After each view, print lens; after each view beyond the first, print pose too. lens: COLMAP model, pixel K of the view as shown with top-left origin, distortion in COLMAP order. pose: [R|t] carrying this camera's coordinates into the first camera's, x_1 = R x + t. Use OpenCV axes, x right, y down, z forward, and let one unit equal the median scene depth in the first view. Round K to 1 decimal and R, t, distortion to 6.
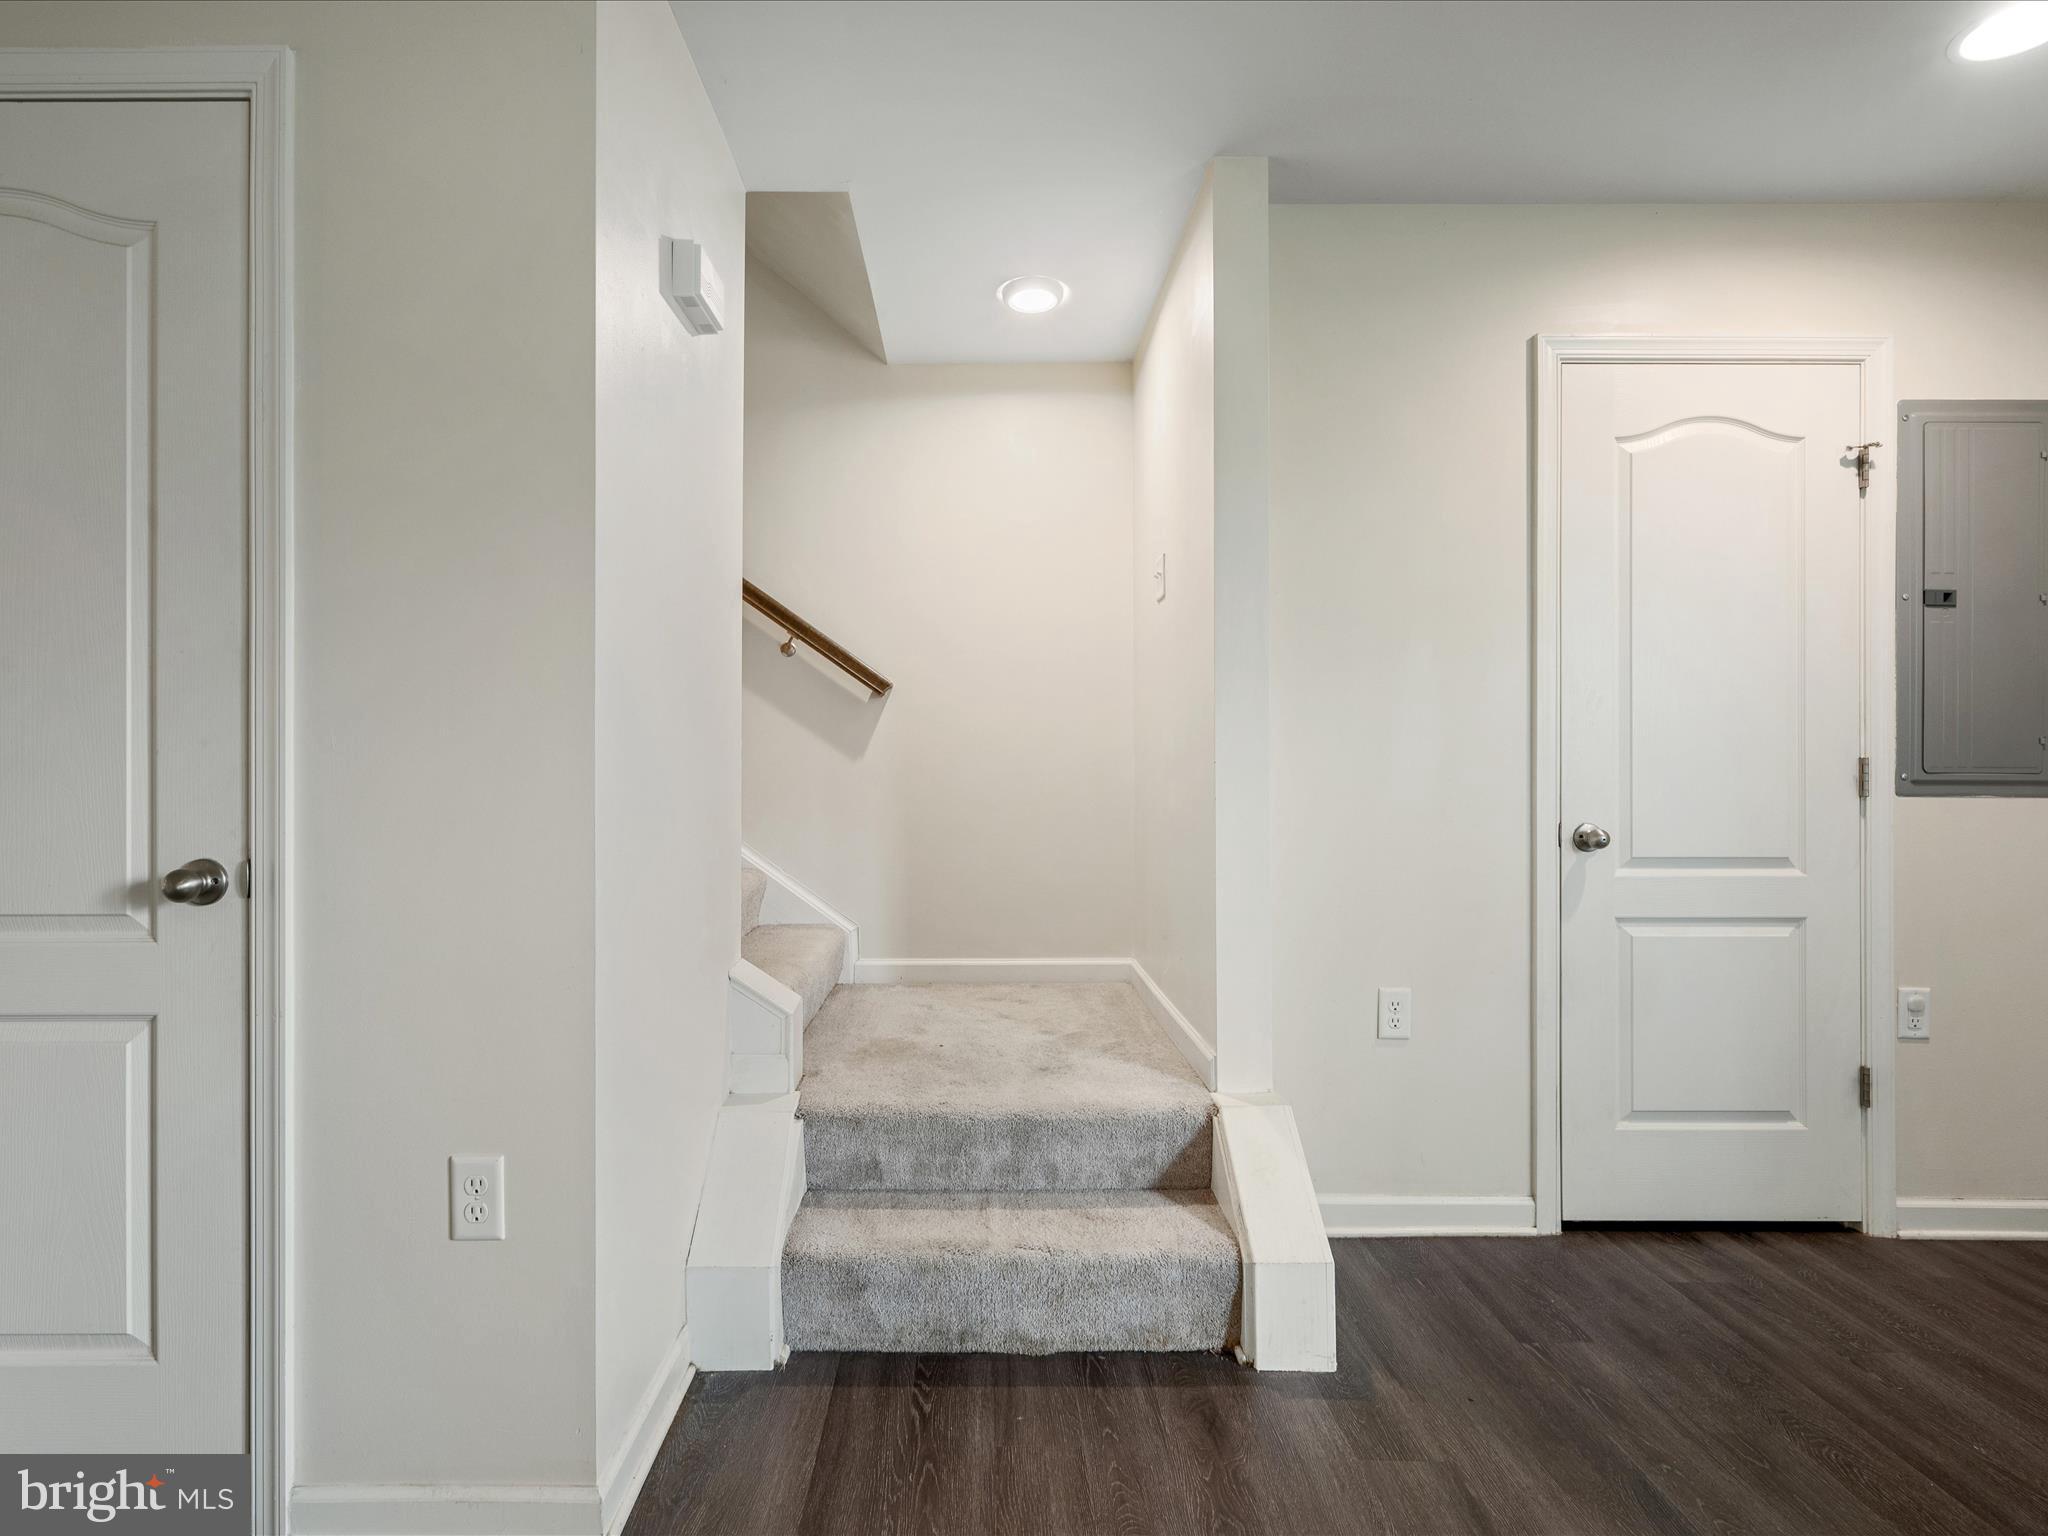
lens RADIAL K [[1072.4, 0, 982.7], [0, 1072.4, 768.6], [0, 0, 1]] dist [0.004019, 0.000000]
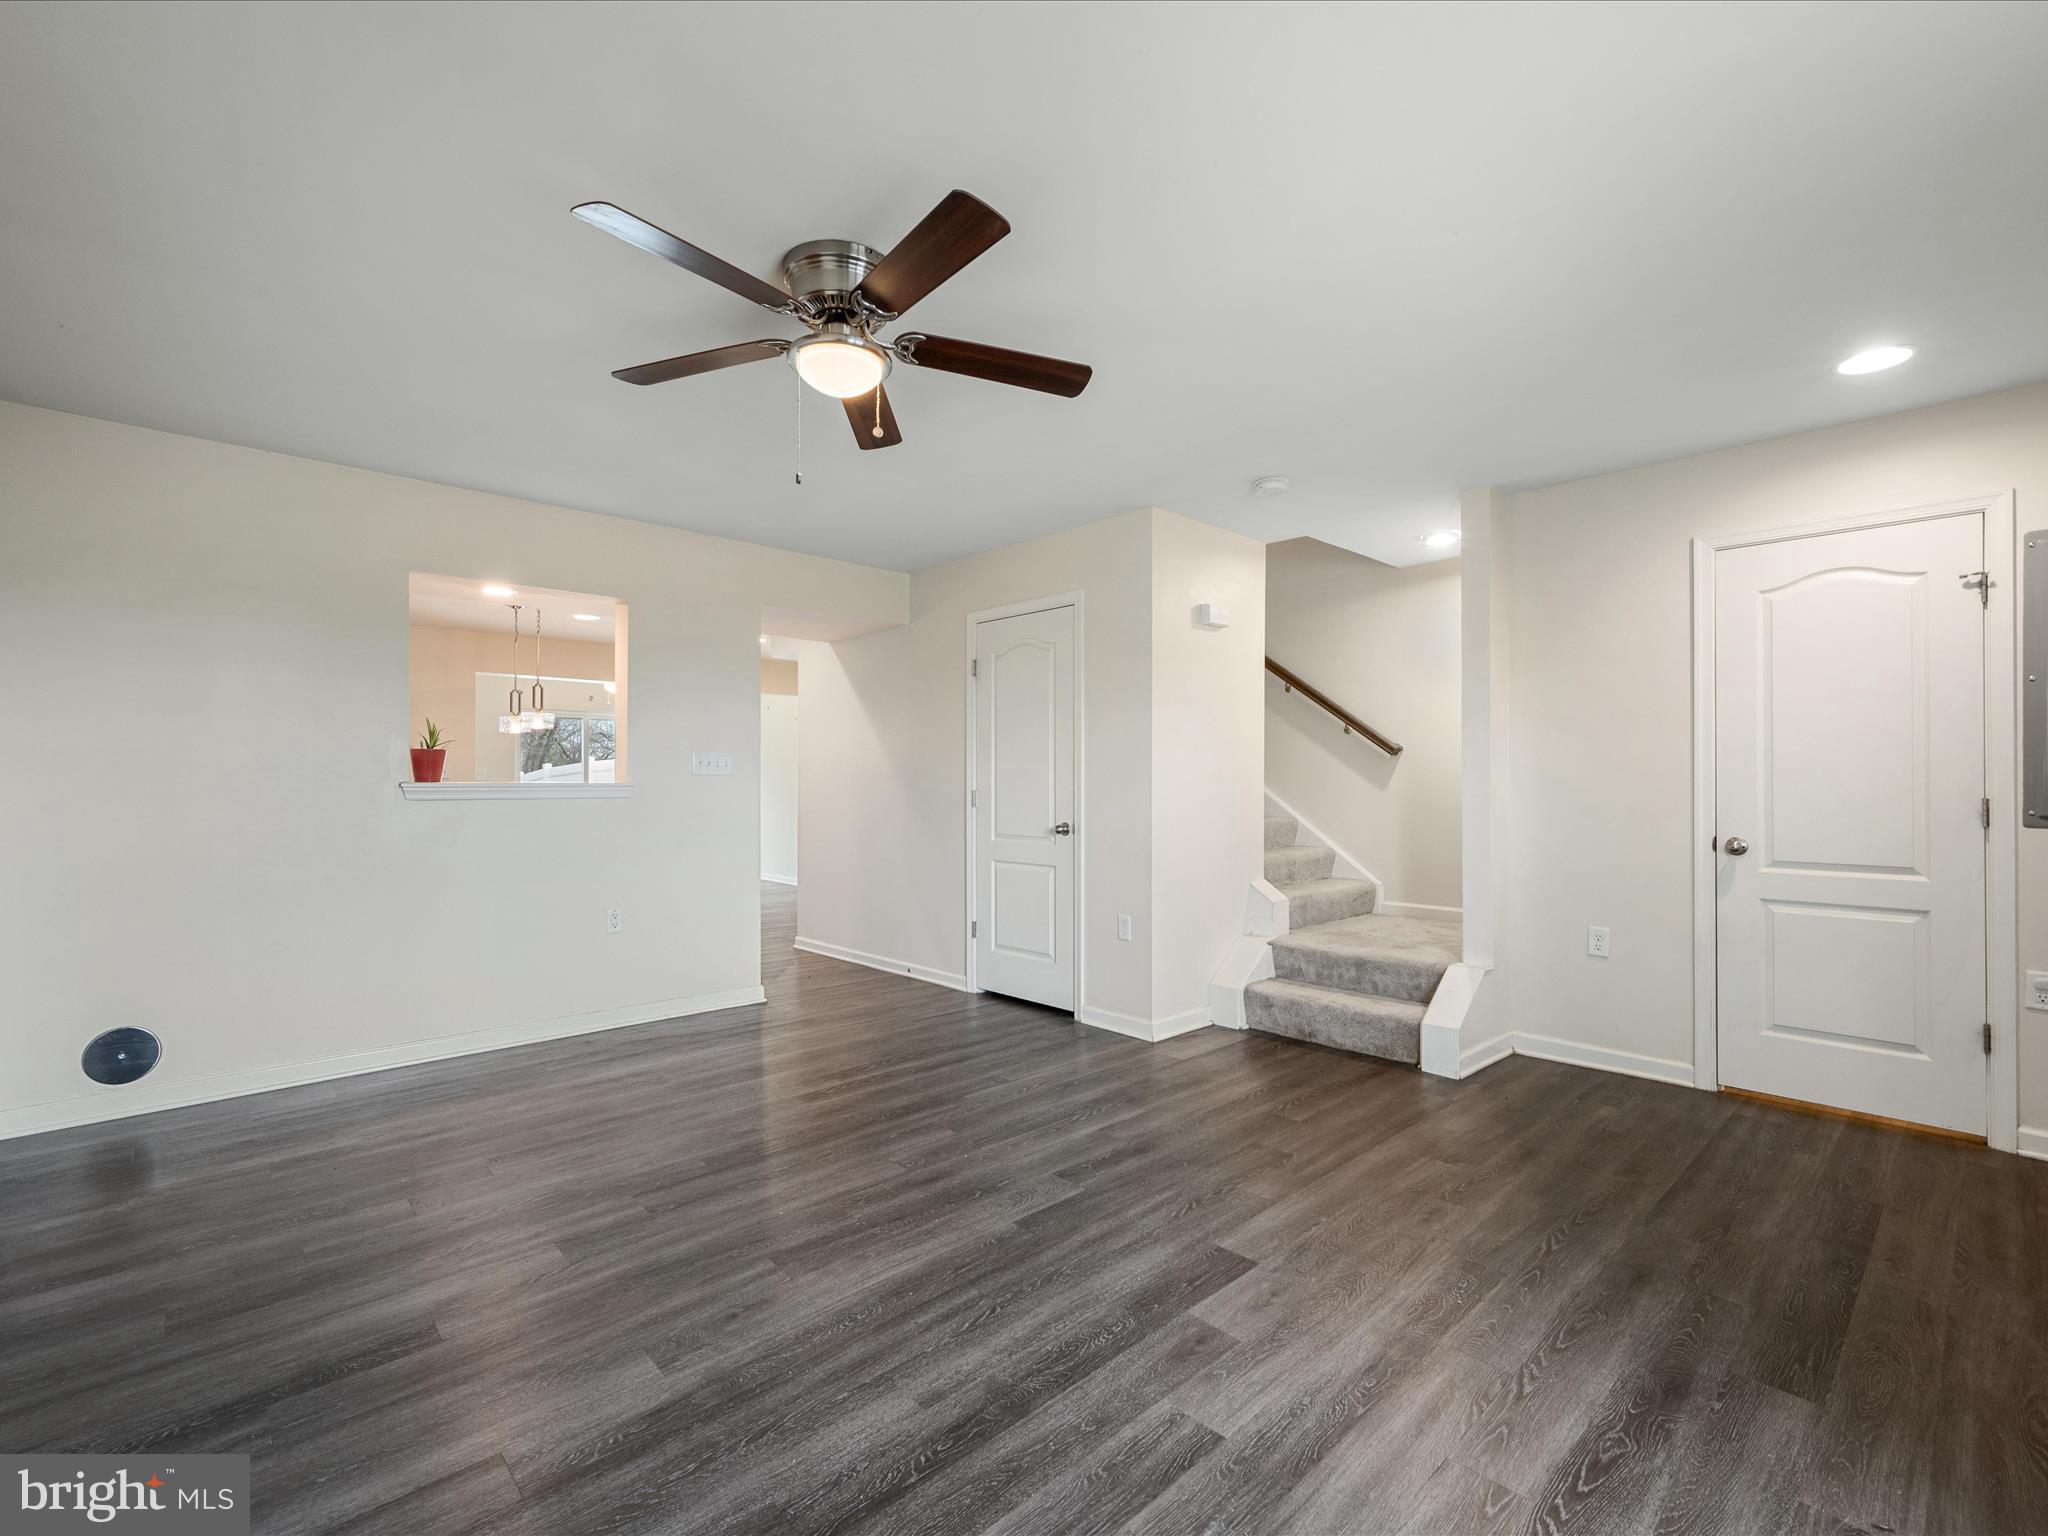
lens RADIAL K [[1072.4, 0, 982.7], [0, 1072.4, 768.6], [0, 0, 1]] dist [0.004019, 0.000000]
pose [[0.649848, -0.006410, -0.760037, 1.060135], [-0.001134, 0.999955, -0.009403, -0.035079], [0.760063, 0.006973, 0.649812, -0.891349]]
